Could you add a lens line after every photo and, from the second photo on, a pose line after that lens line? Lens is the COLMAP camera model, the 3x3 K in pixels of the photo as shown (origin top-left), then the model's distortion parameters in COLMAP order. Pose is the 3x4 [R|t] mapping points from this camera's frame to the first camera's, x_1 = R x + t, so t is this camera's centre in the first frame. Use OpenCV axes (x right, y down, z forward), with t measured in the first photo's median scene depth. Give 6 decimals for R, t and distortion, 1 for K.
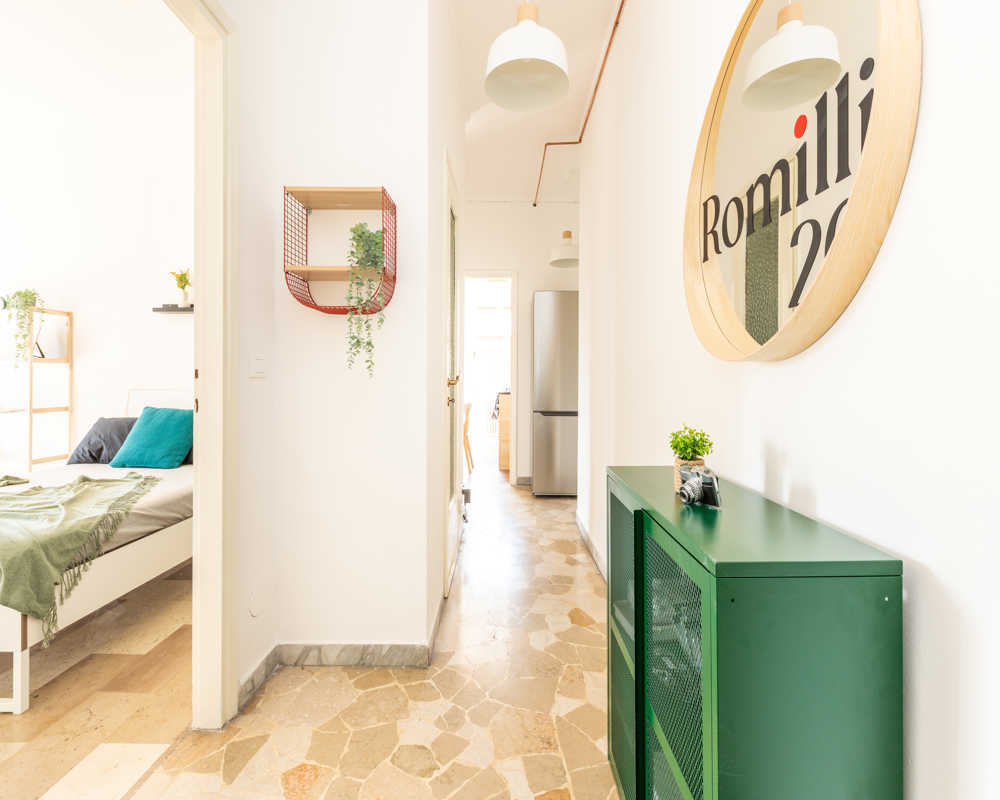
lens RADIAL K [[452.0, 0, 502.1], [0, 452.0, 389.4], [0, 0, 1]] dist [-0.000298, -0.000230]
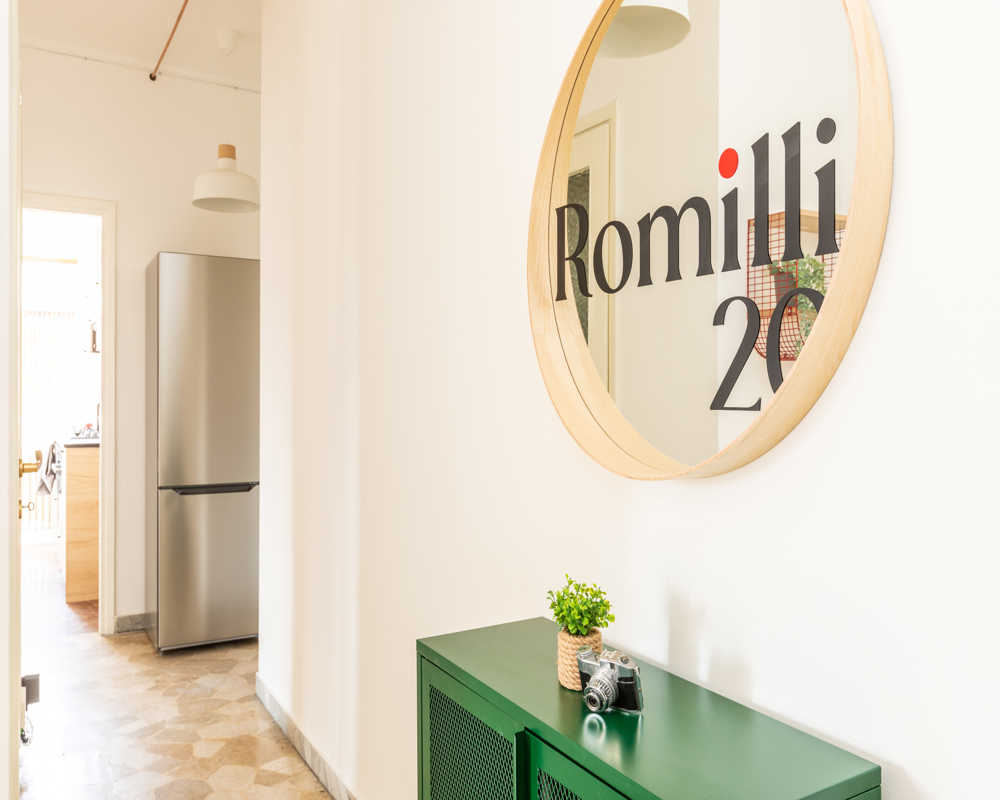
lens RADIAL K [[811.2, 0, 500.0], [0, 811.2, 400.0], [0, 0, 1]] dist [0.002726, 0.006489]
pose [[0.854609, -0.004368, 0.519254, -0.246818], [0.004916, 0.999988, 0.000321, -0.155373], [-0.519249, 0.002279, 0.854620, 0.062035]]
